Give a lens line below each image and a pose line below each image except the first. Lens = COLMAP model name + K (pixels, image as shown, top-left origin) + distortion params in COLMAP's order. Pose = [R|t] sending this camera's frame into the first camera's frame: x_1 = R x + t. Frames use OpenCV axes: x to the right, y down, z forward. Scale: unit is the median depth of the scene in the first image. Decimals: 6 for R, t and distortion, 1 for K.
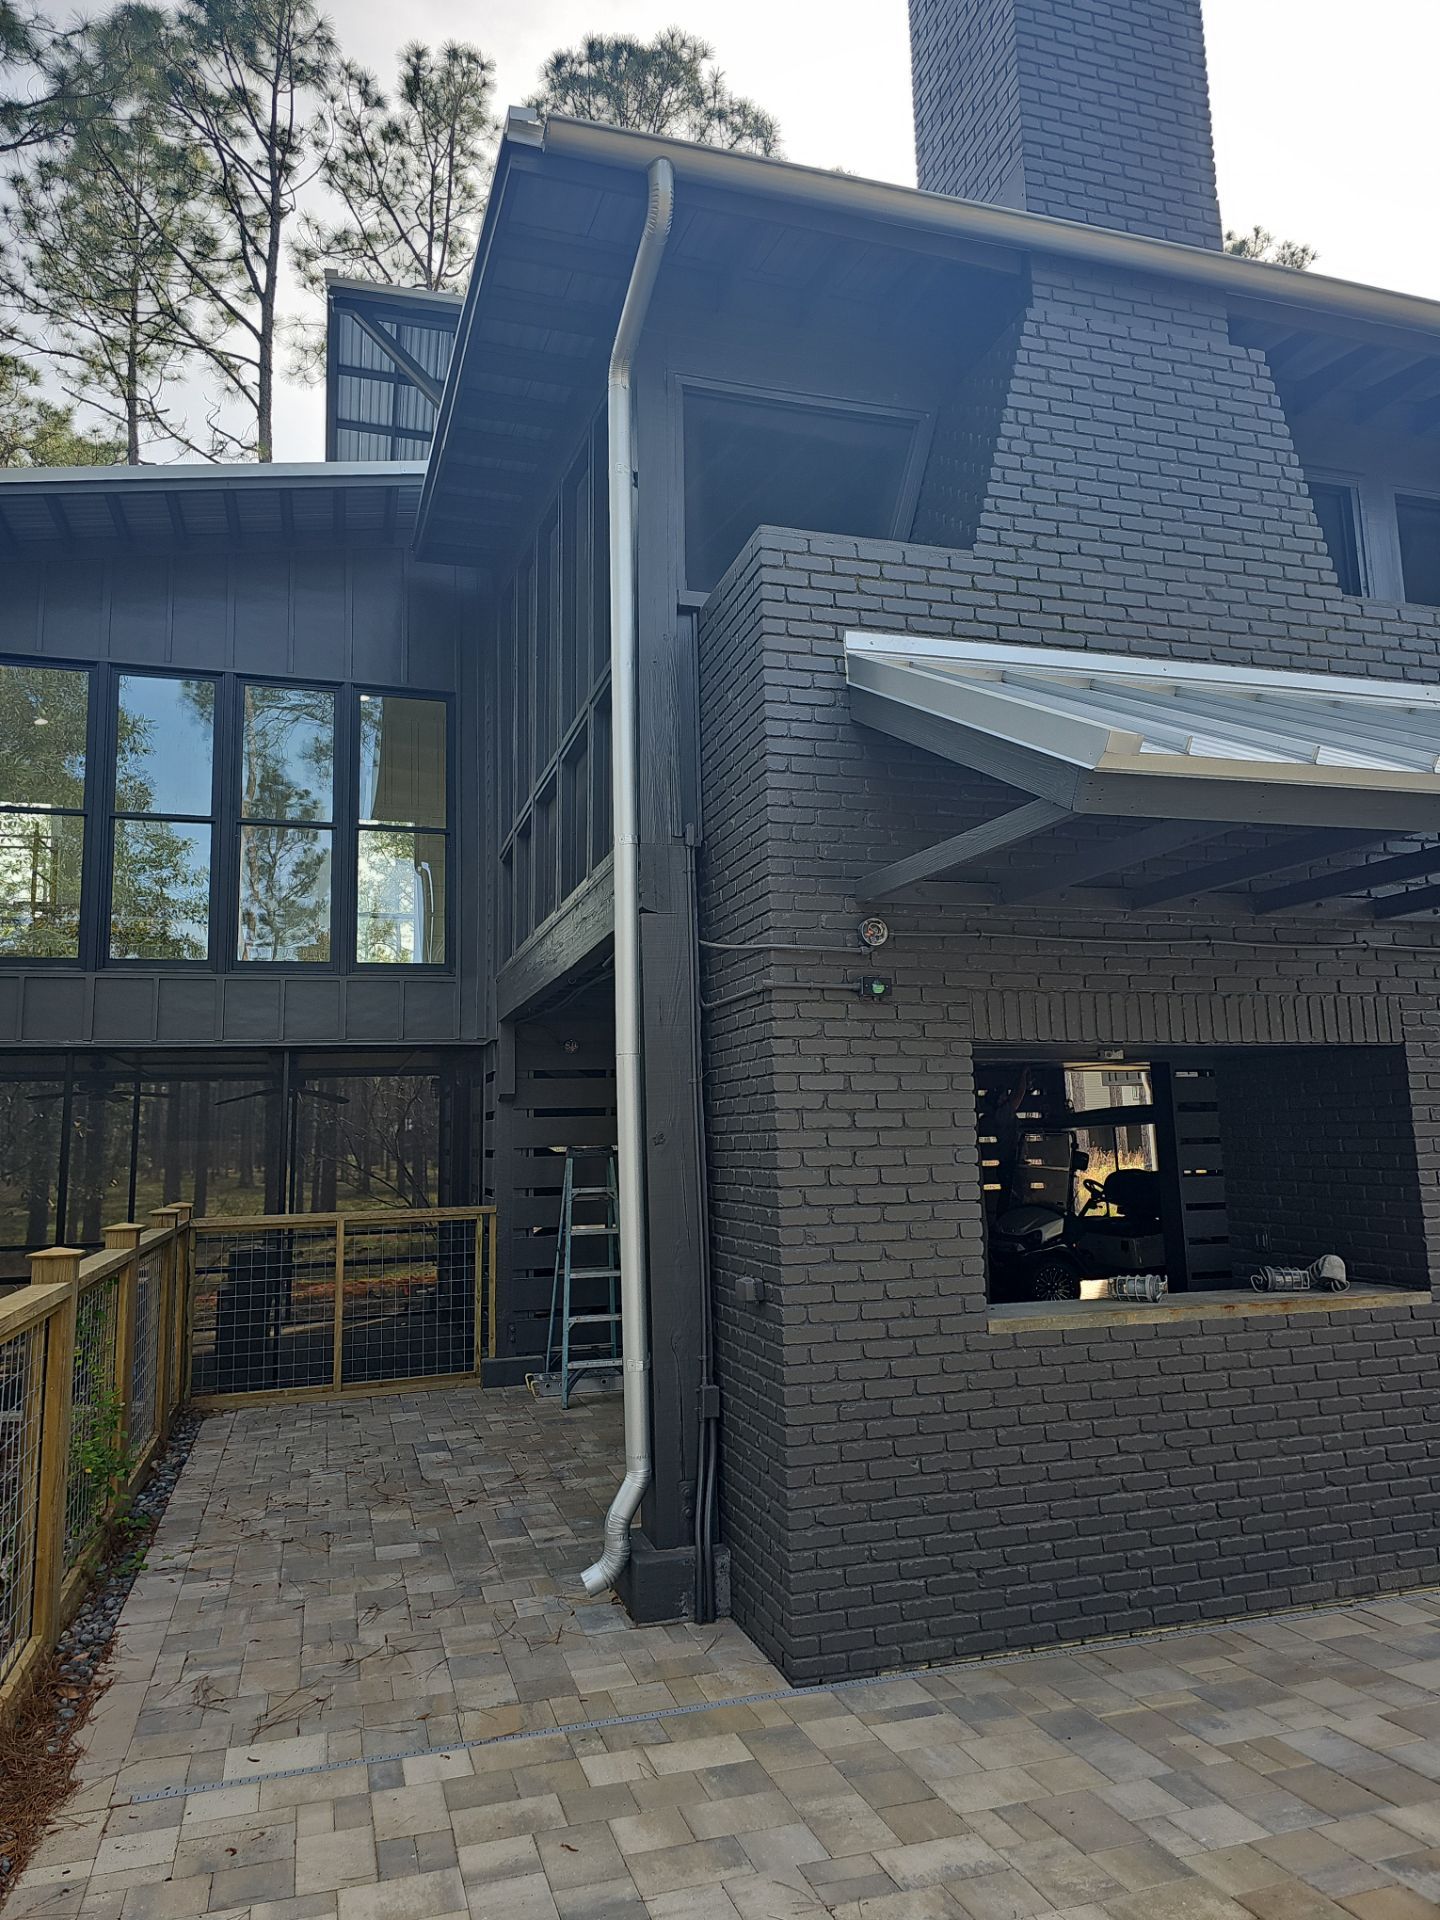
lens RADIAL K [[1273.7, 0, 718.0], [0, 1273.7, 954.3], [0, 0, 1]] dist [0.061285, -0.051859]
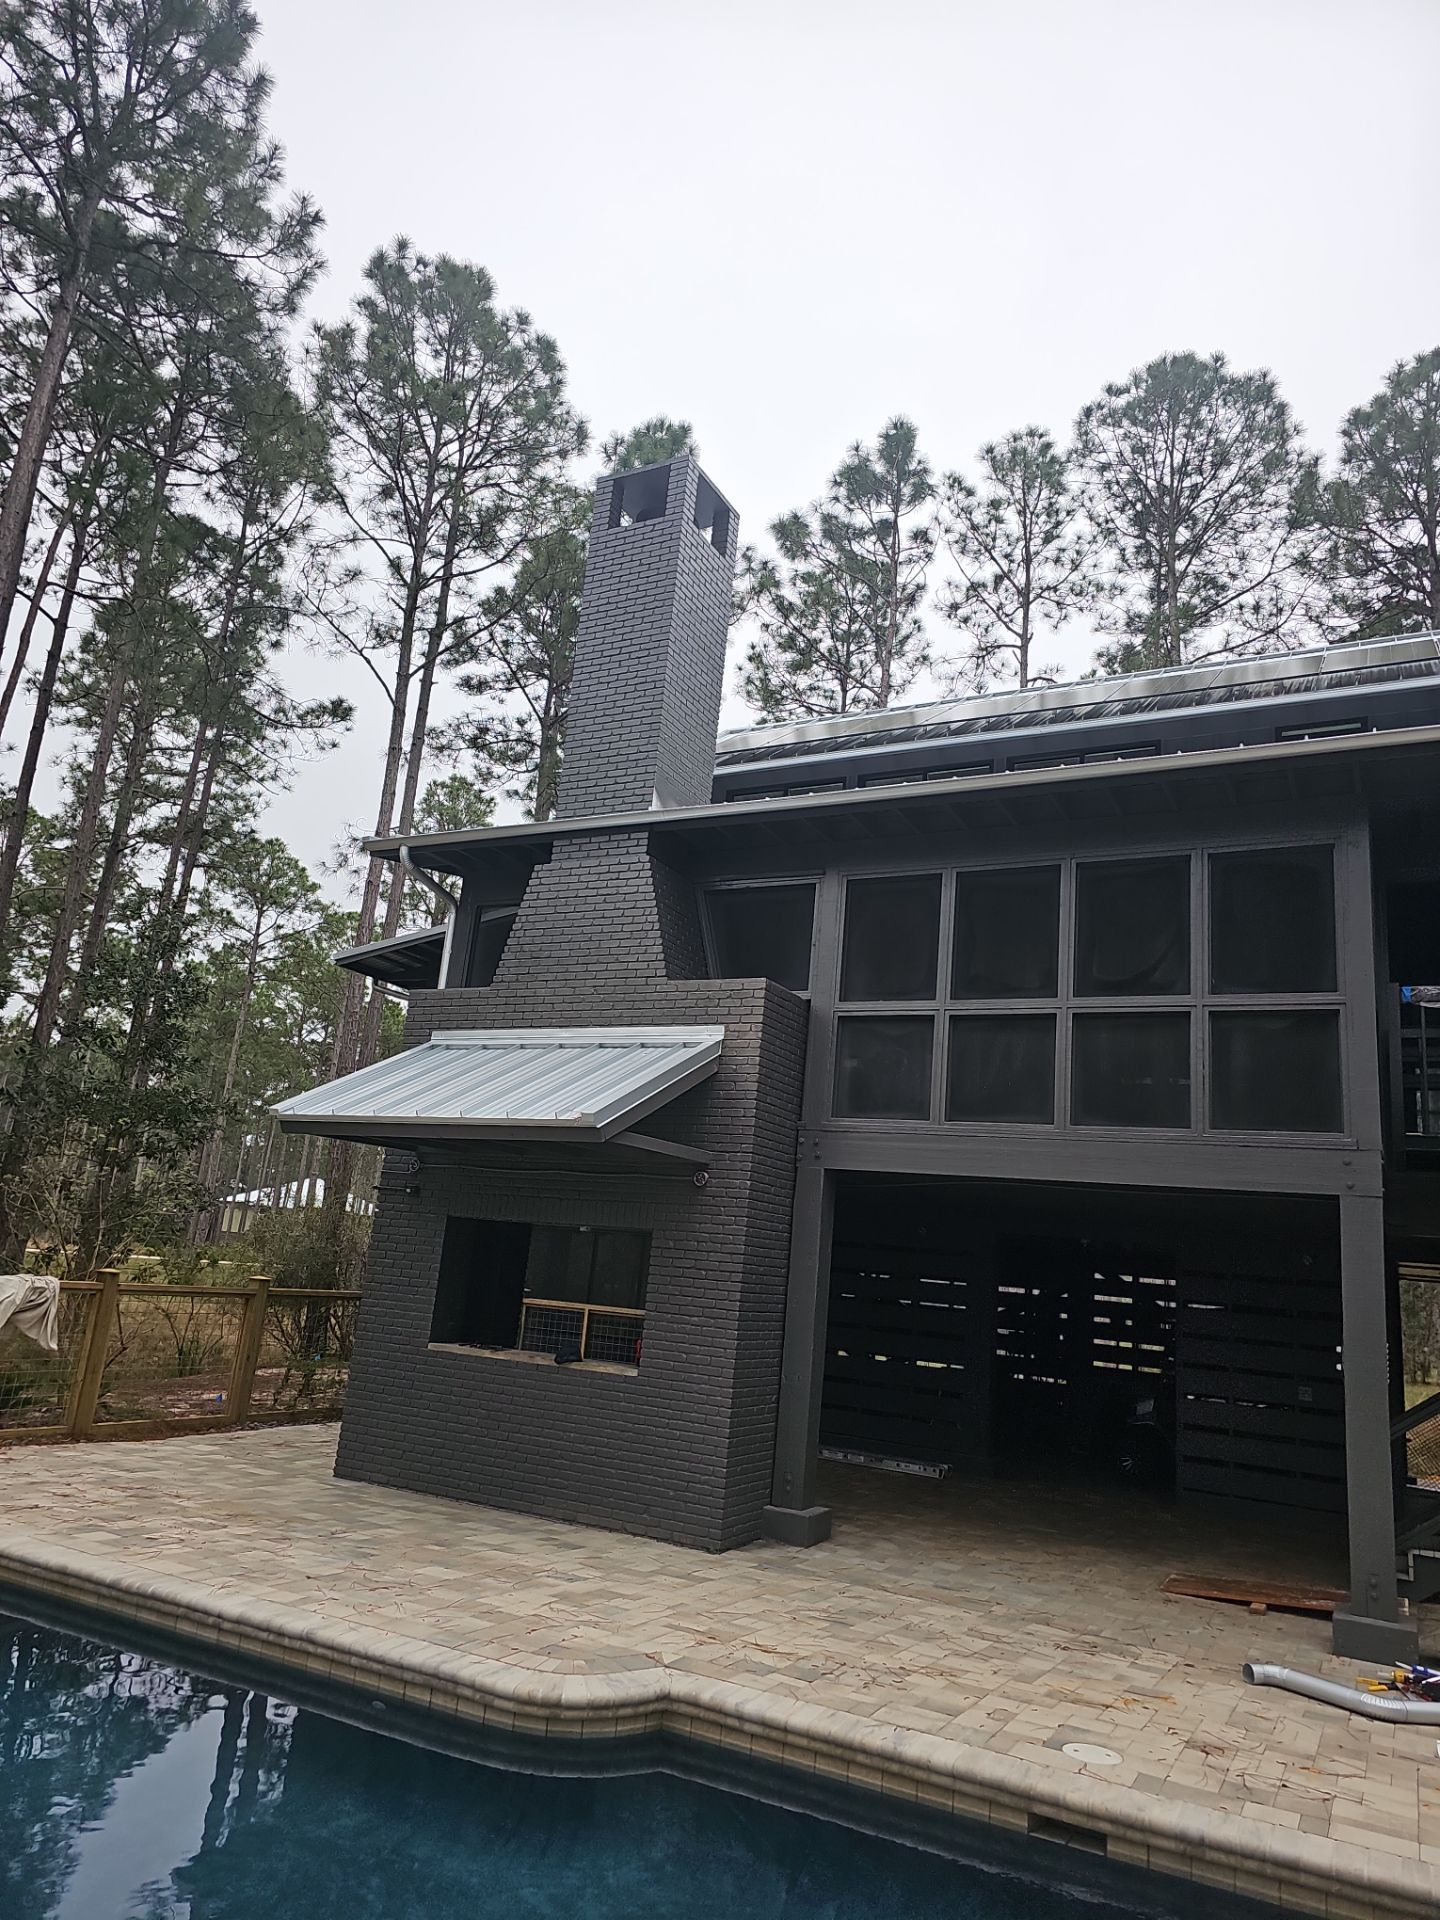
lens RADIAL K [[1274.6, 0, 742.8], [0, 1274.6, 952.3], [0, 0, 1]] dist [0.103659, -0.085819]
pose [[0.708718, -0.089220, -0.699827, 1.895121], [-0.001463, 0.991783, -0.127923, -0.087219], [0.705490, 0.091686, 0.702764, -0.220065]]
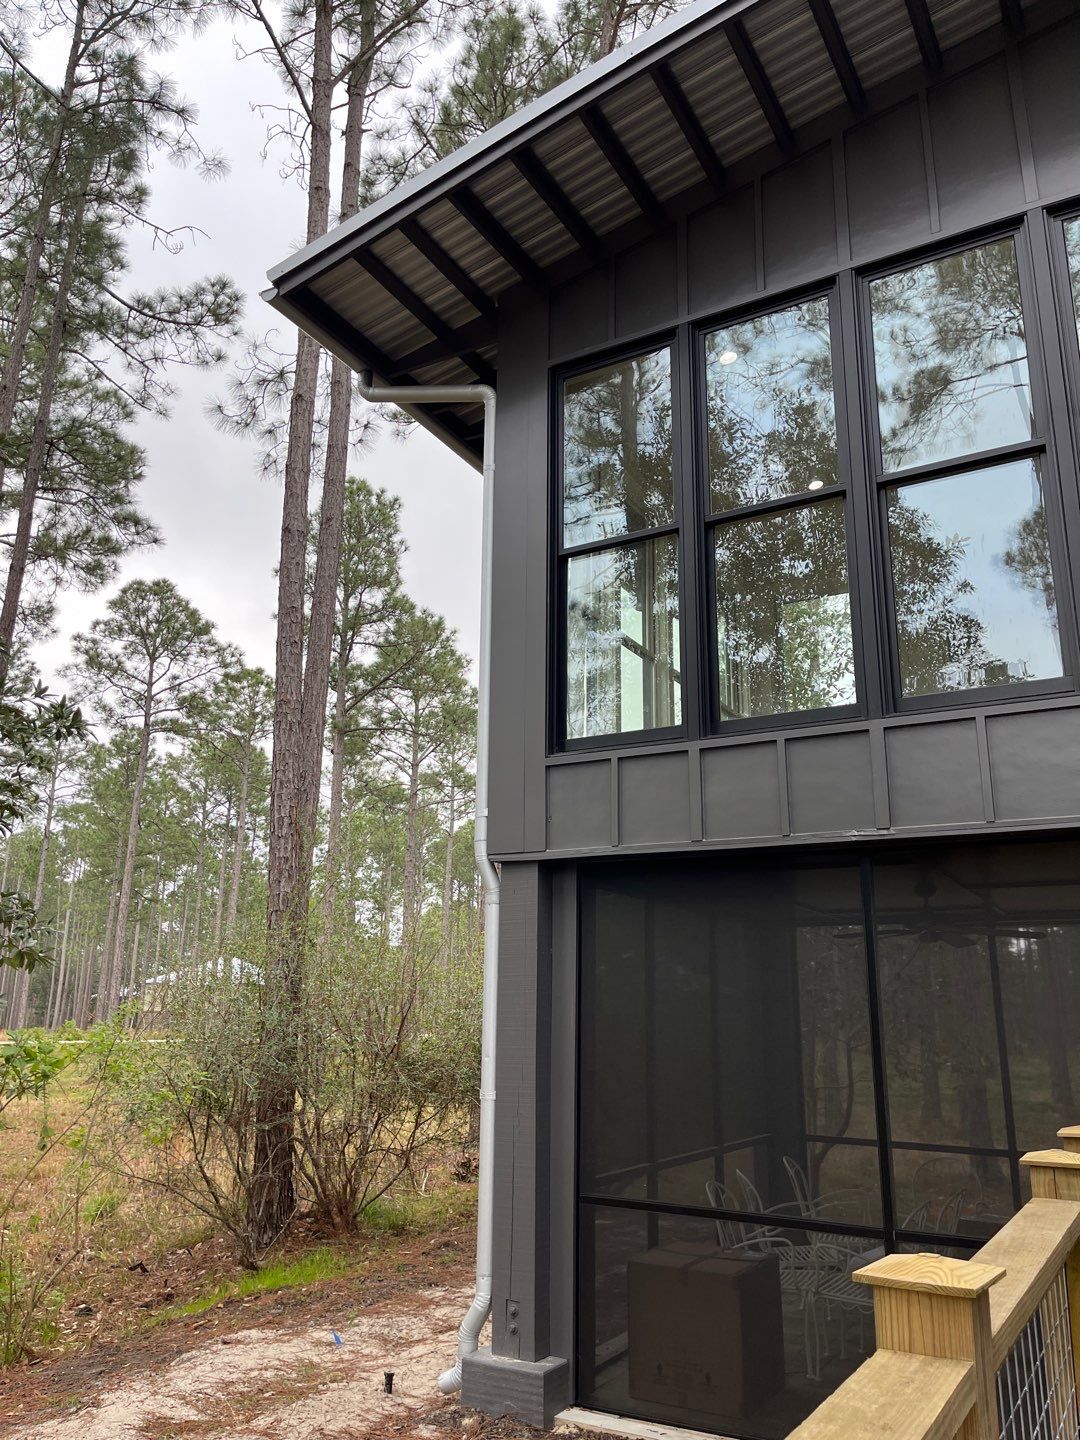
lens RADIAL K [[1076.5, 0, 521.4], [0, 1076.5, 720.5], [0, 0, 1]] dist [0.091773, -0.123869]
pose [[0.669501, -0.162593, -0.724798, -0.370024], [0.076372, 0.985646, -0.150564, 0.137813], [0.738875, 0.045449, 0.672308, 0.873752]]
